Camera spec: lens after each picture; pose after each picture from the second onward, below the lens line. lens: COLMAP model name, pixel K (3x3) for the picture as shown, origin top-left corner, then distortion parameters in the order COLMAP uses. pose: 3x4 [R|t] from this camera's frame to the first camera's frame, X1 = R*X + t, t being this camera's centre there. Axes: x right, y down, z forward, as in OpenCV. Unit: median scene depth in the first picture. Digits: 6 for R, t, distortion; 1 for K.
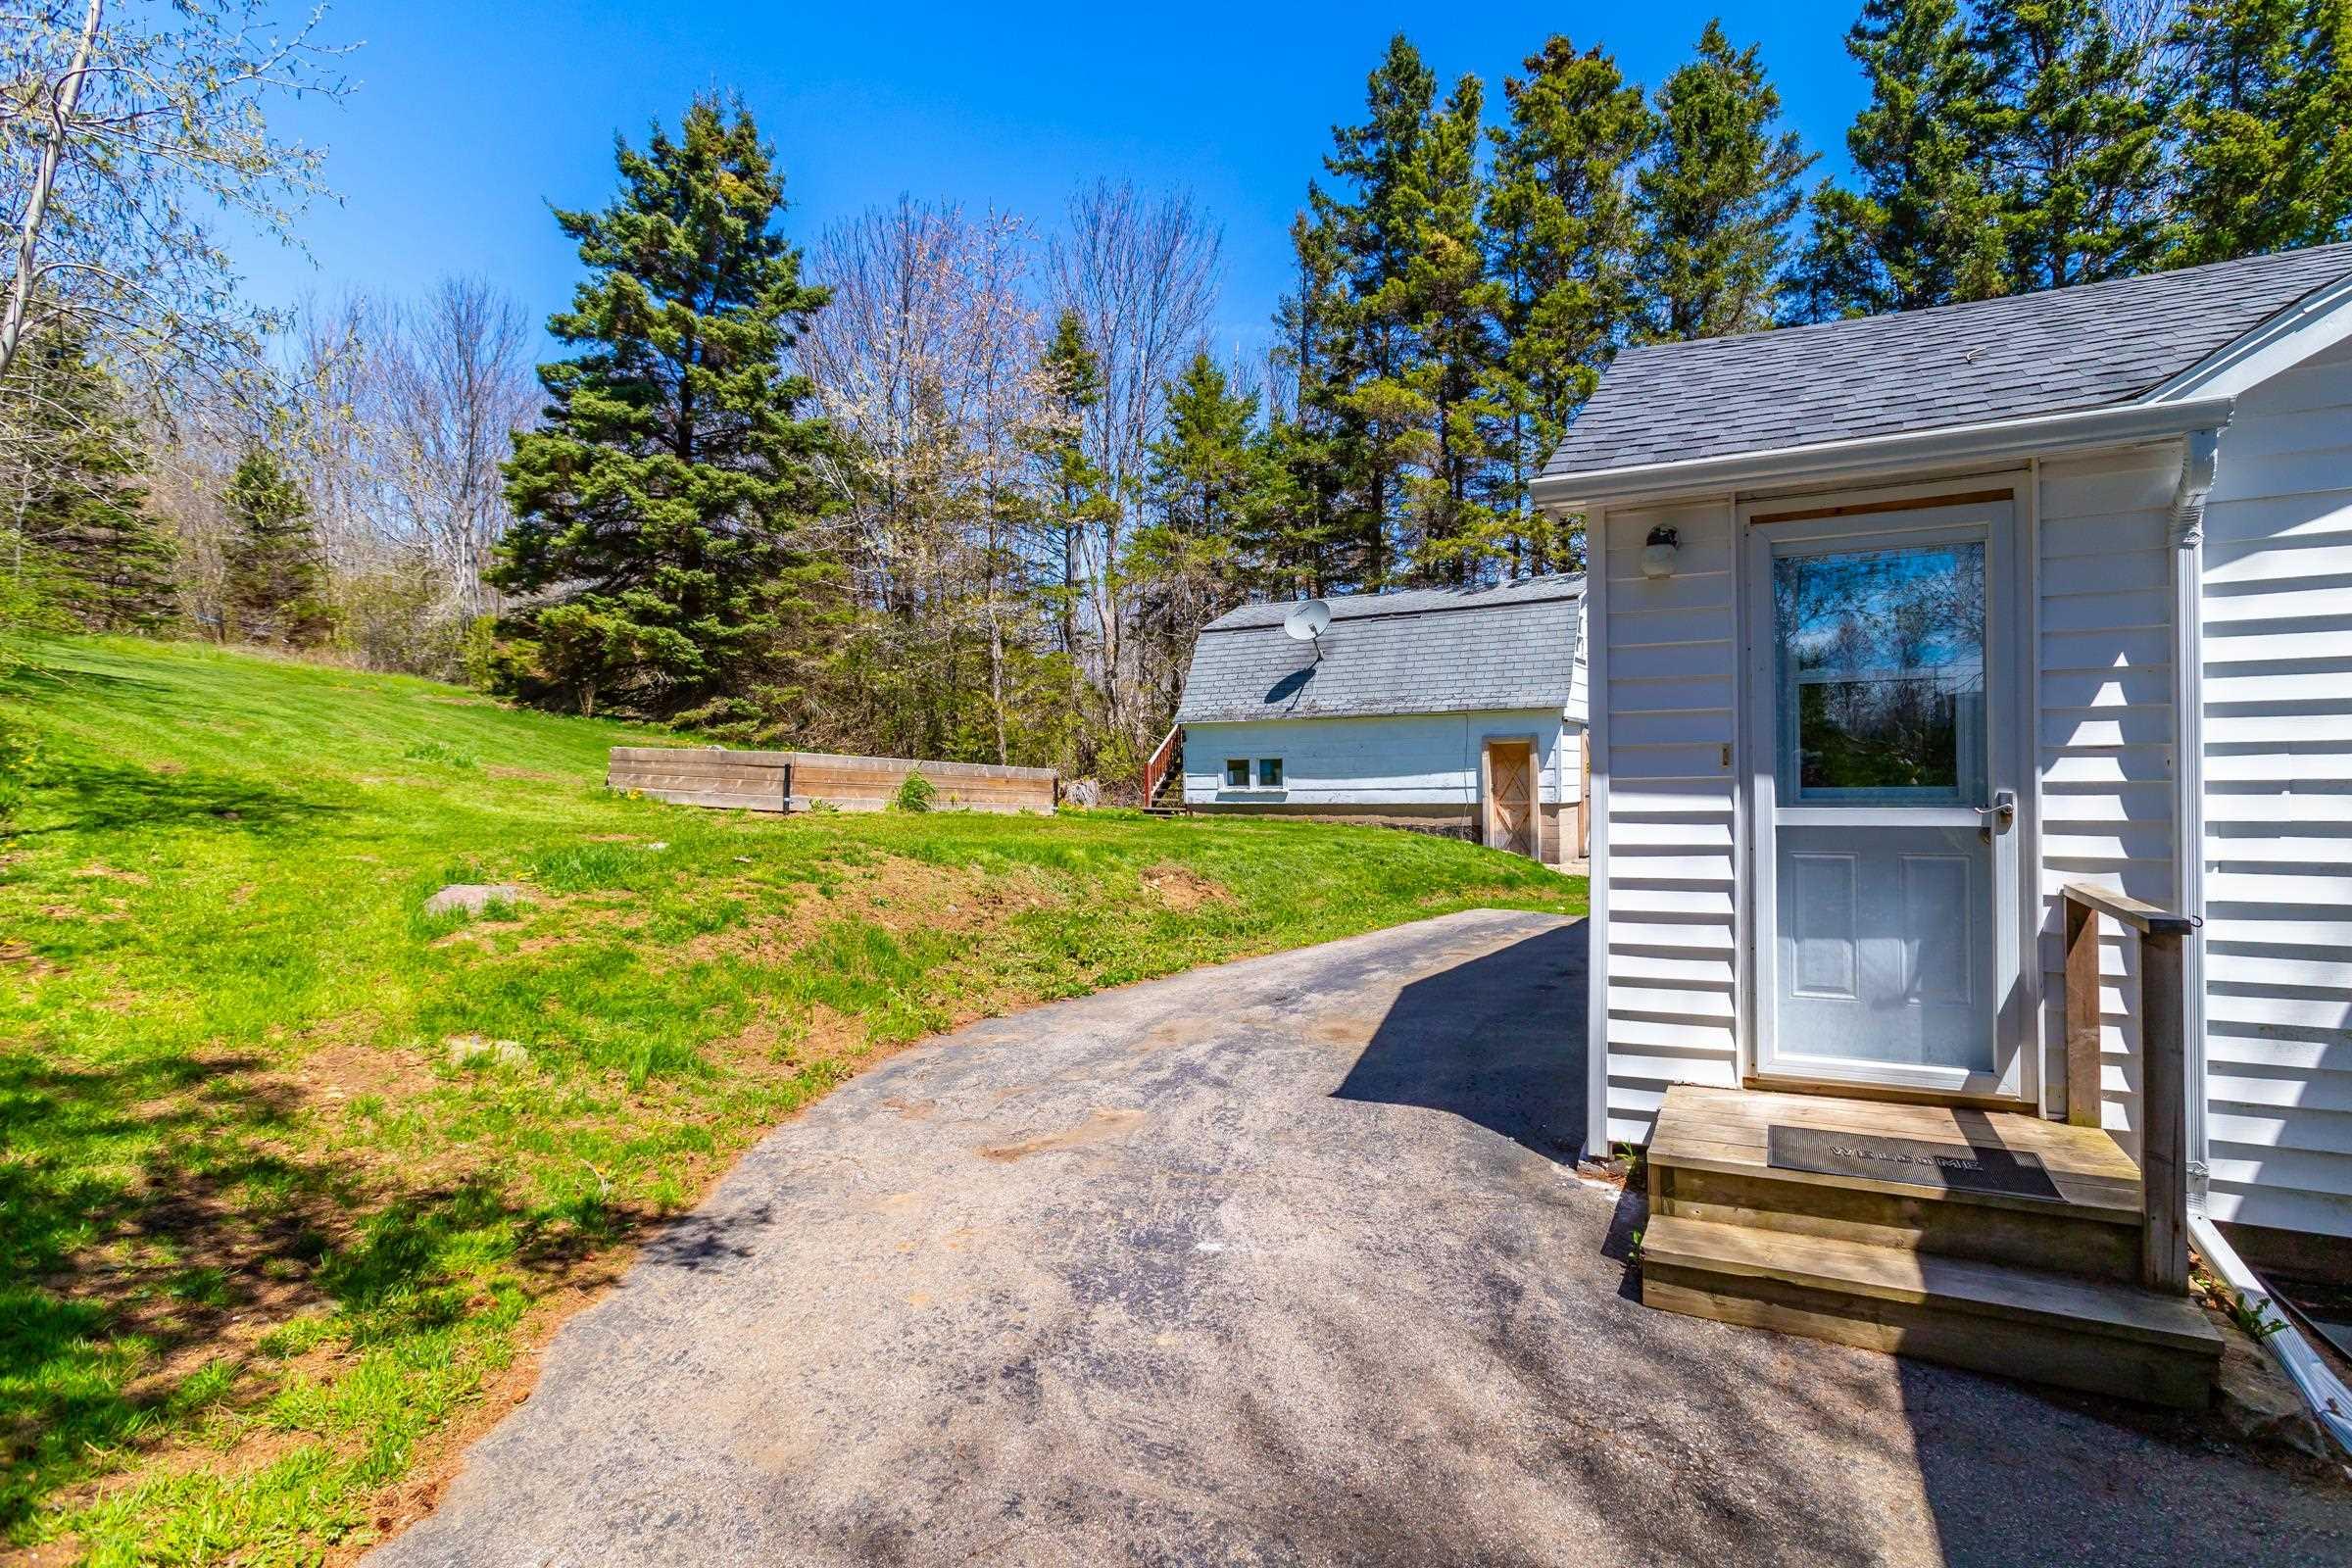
lens RADIAL K [[1064.4, 0, 1211.9], [0, 1064.4, 784.4], [0, 0, 1]] dist [0.005374, -0.000061]
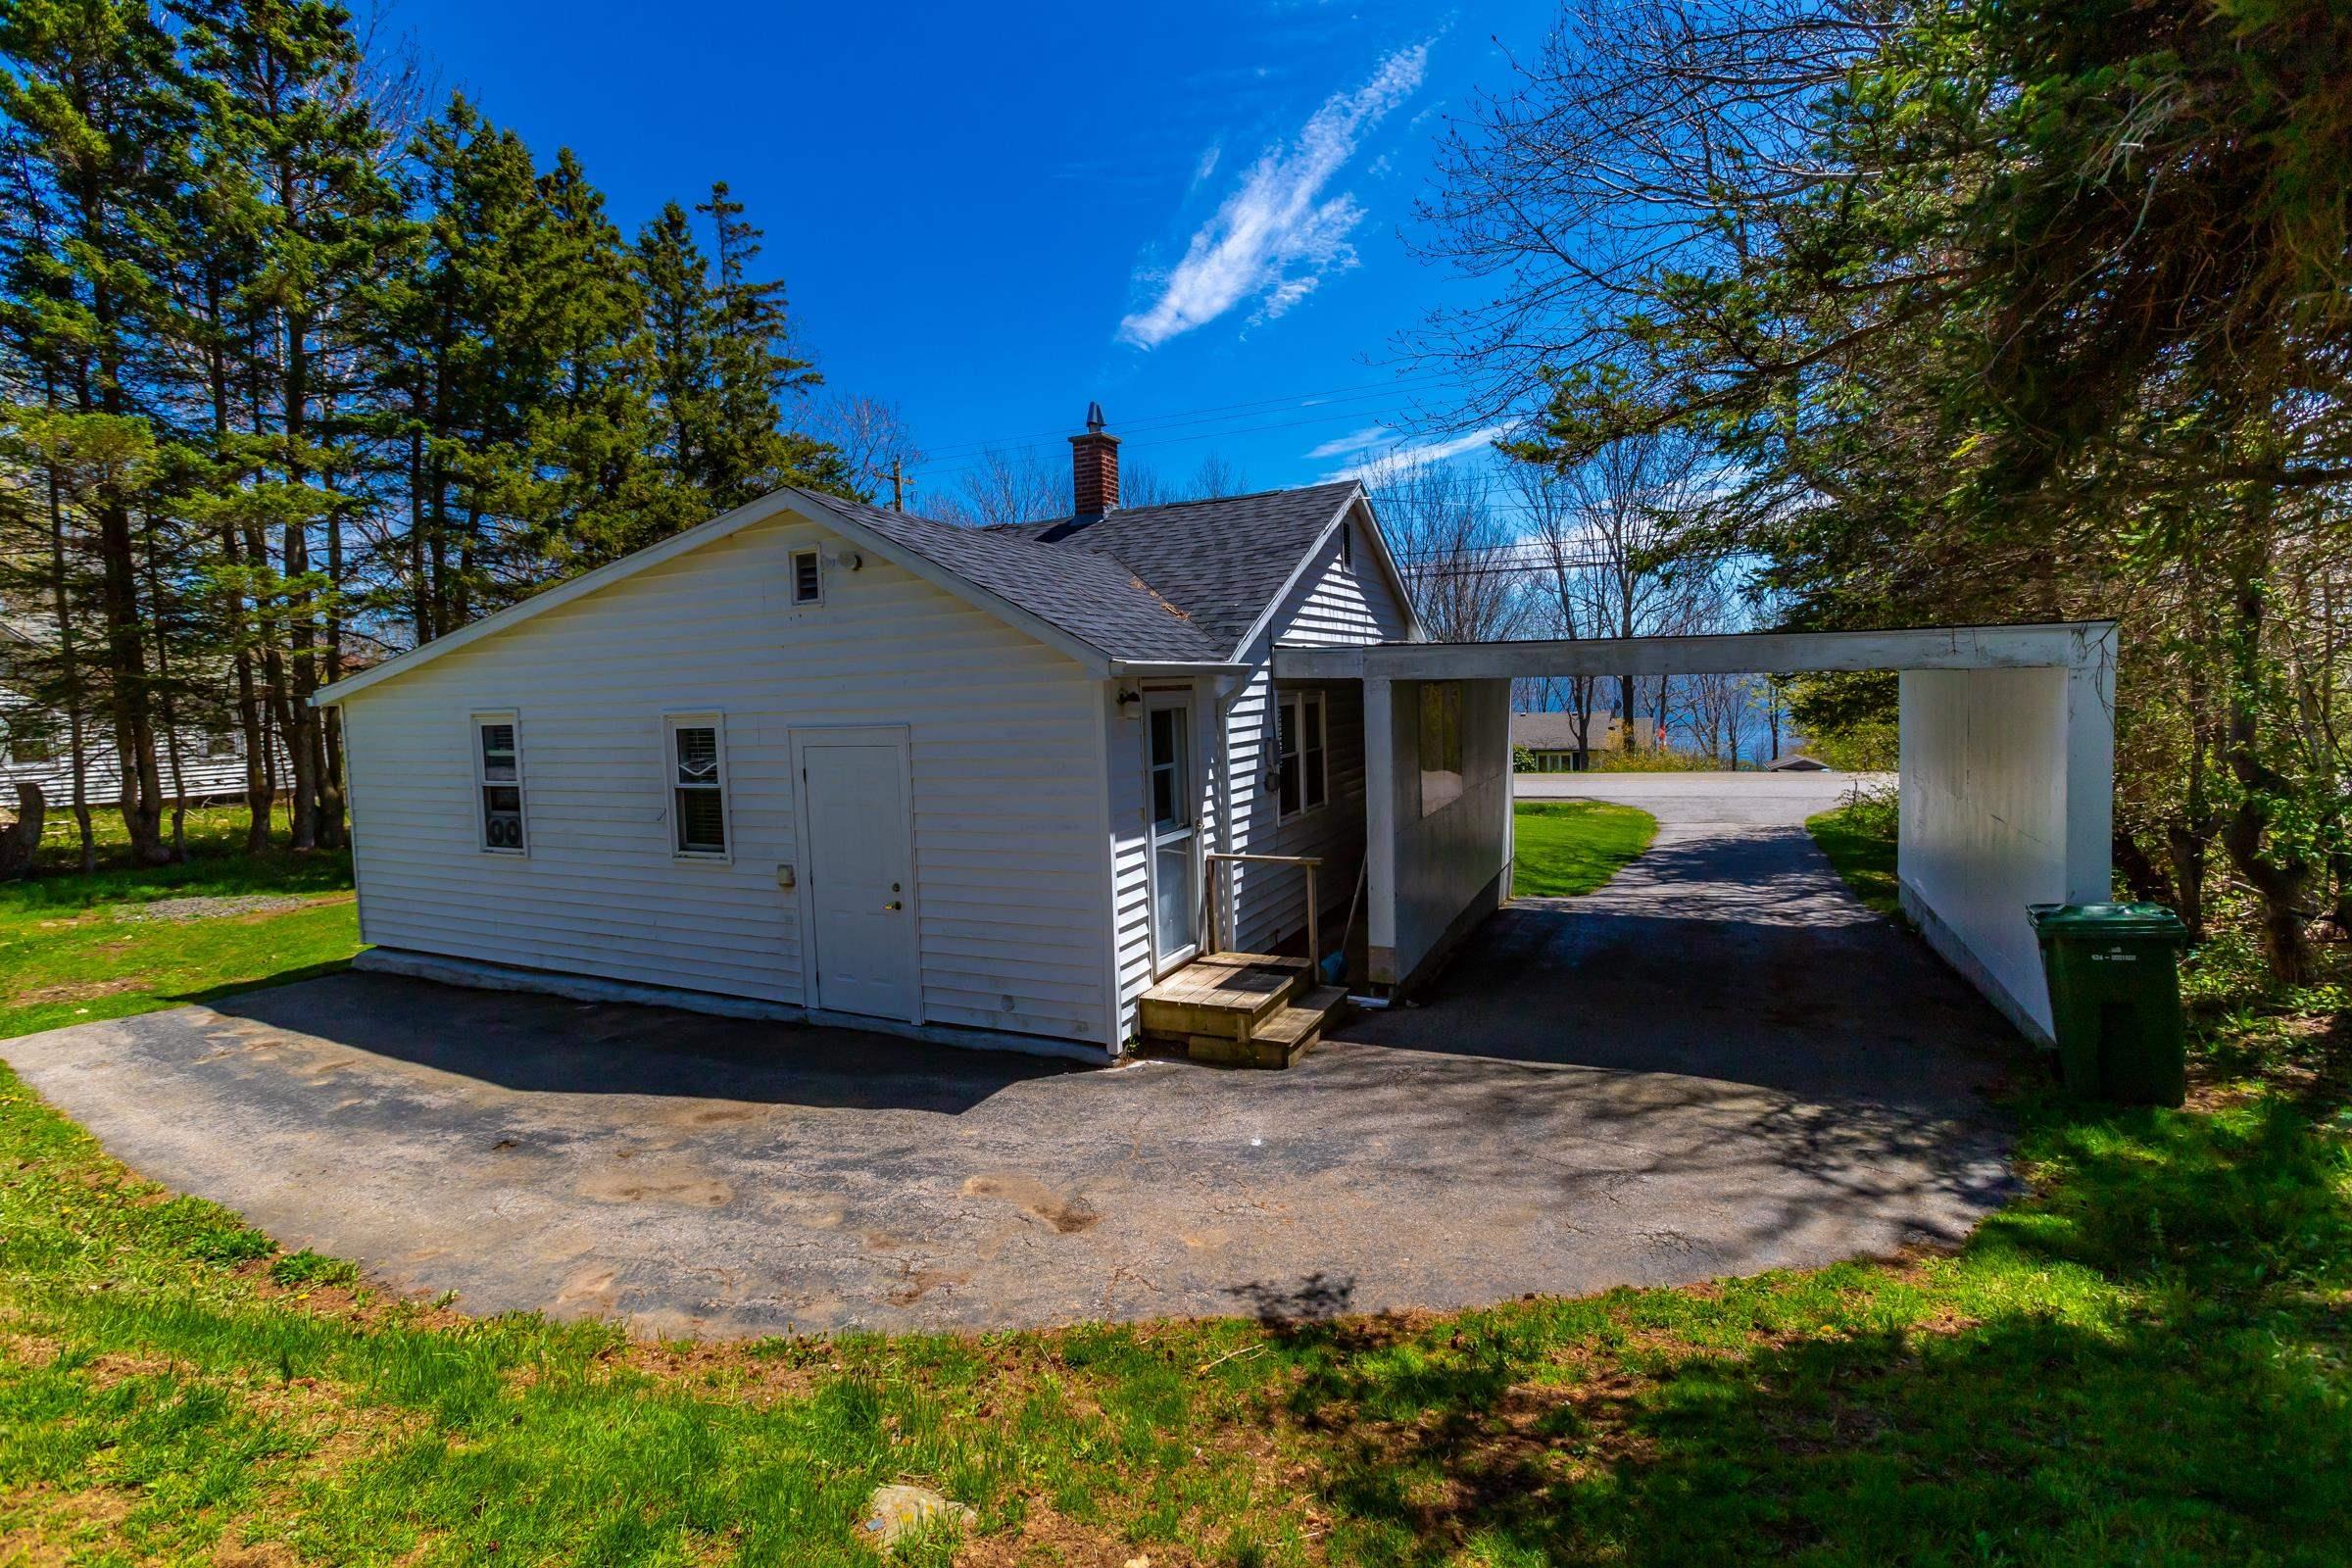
lens RADIAL K [[1042.1, 0, 1162.5], [0, 1042.1, 752.7], [0, 0, 1]] dist [-0.007628, 0.007251]
pose [[0.028031, -0.033126, 0.999058, -0.213922], [0.036845, 0.998806, 0.032084, -0.030599], [-0.998928, 0.035911, 0.029218, 0.143801]]
